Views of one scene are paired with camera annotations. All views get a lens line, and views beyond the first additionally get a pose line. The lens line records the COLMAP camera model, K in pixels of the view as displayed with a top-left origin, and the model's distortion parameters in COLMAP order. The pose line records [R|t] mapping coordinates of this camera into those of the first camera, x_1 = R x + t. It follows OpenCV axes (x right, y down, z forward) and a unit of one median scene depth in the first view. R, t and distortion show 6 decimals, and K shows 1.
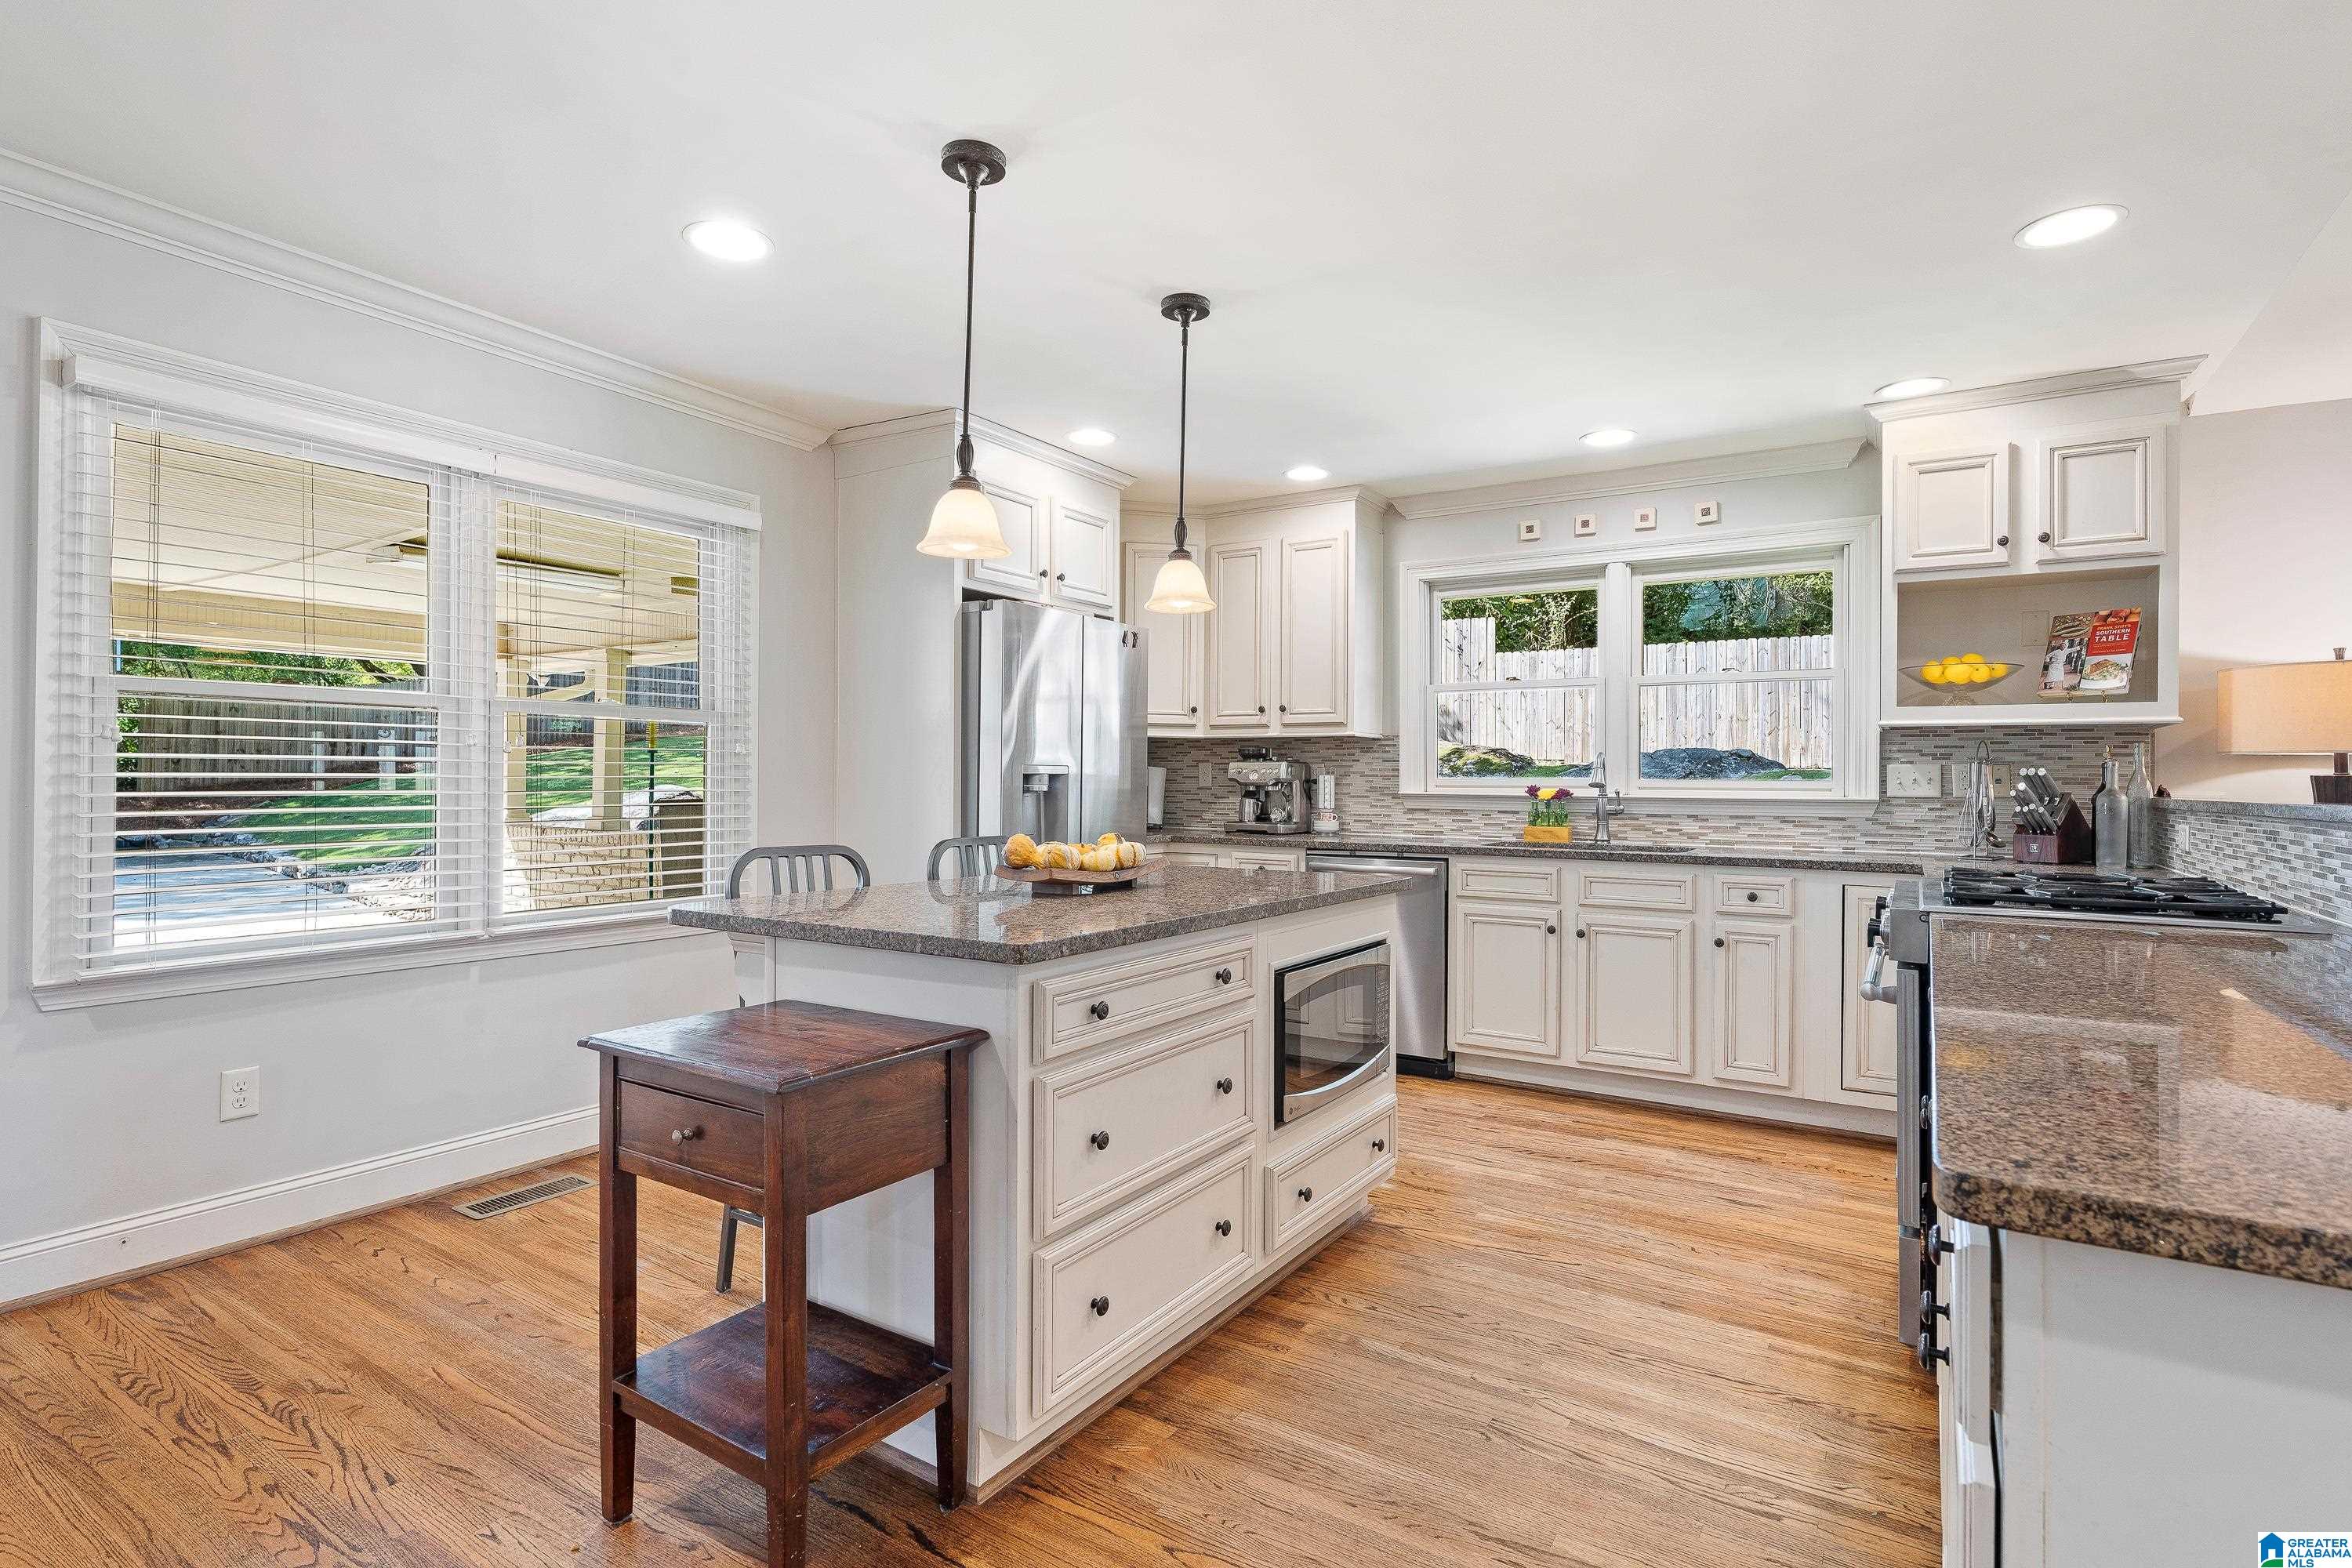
lens RADIAL K [[1138.6, 0, 1180.4], [0, 1138.6, 776.4], [0, 0, 1]] dist [0.000612, 0.000204]
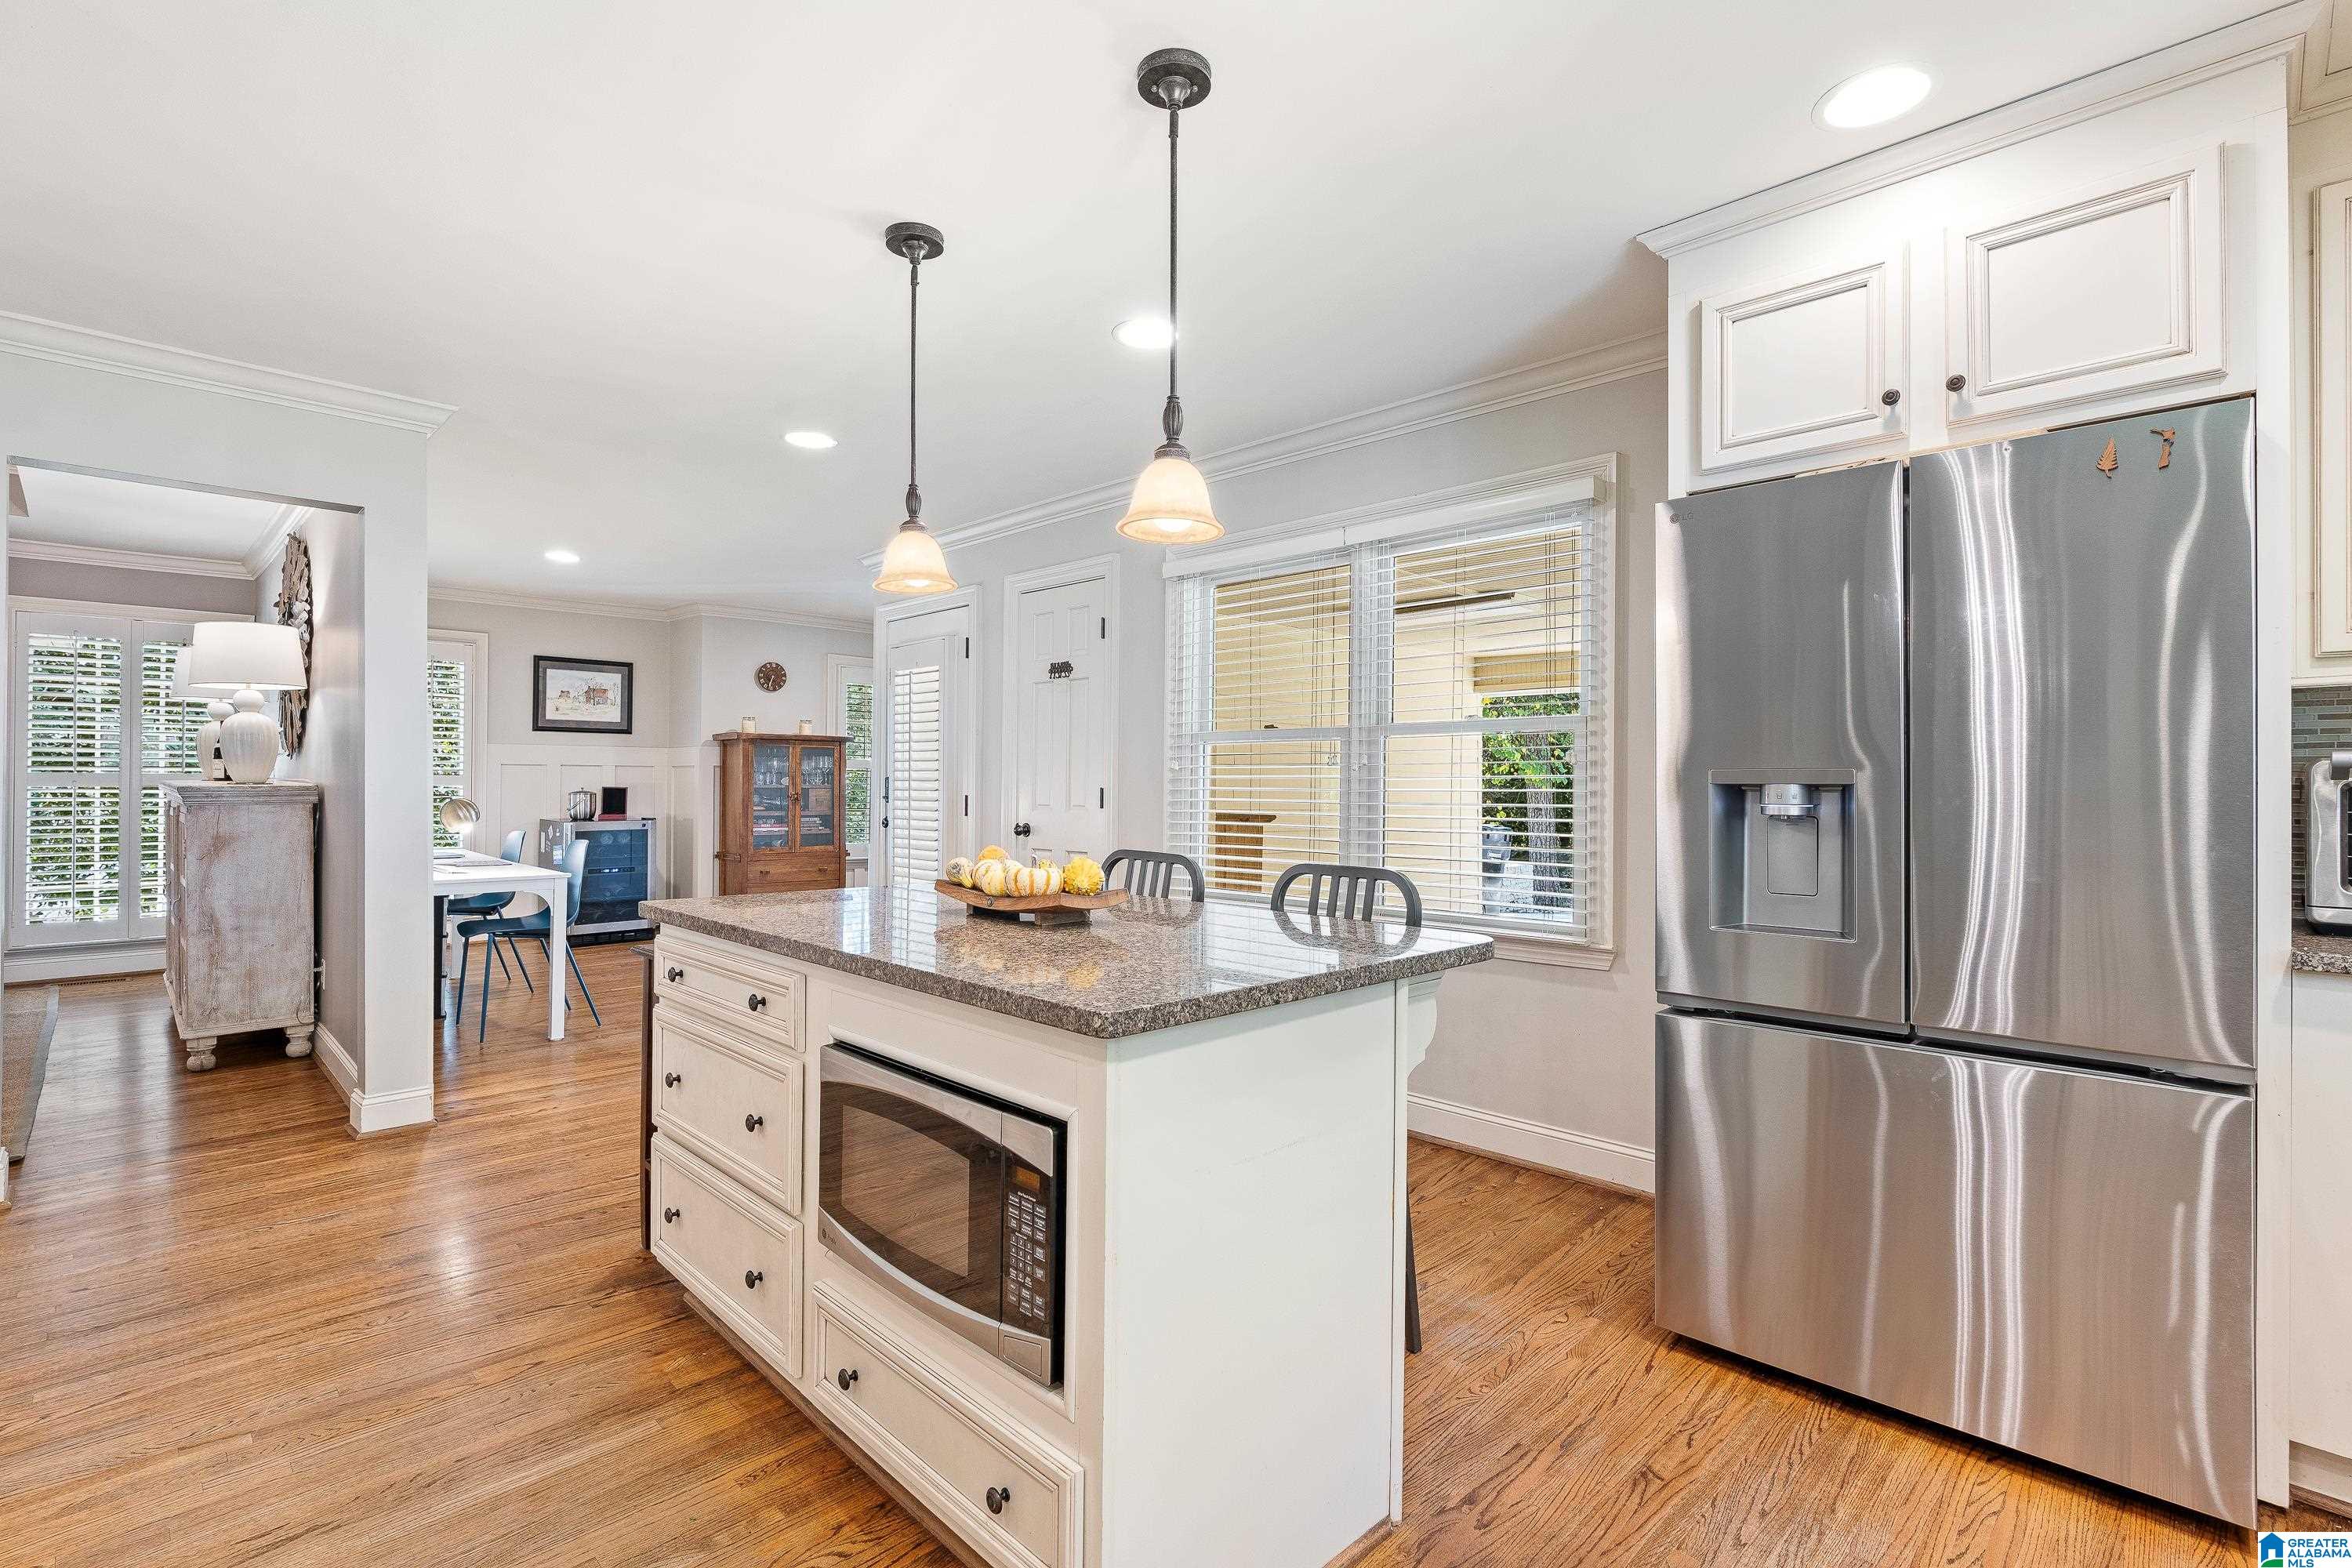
lens RADIAL K [[1066.4, 0, 1177.6], [0, 1066.4, 781.1], [0, 0, 1]] dist [-0.008875, 0.001654]
pose [[-0.199287, -0.006610, -0.979919, 0.748486], [-0.003296, 0.999976, -0.006075, -0.000253], [0.979936, 0.002019, -0.199304, 1.391823]]
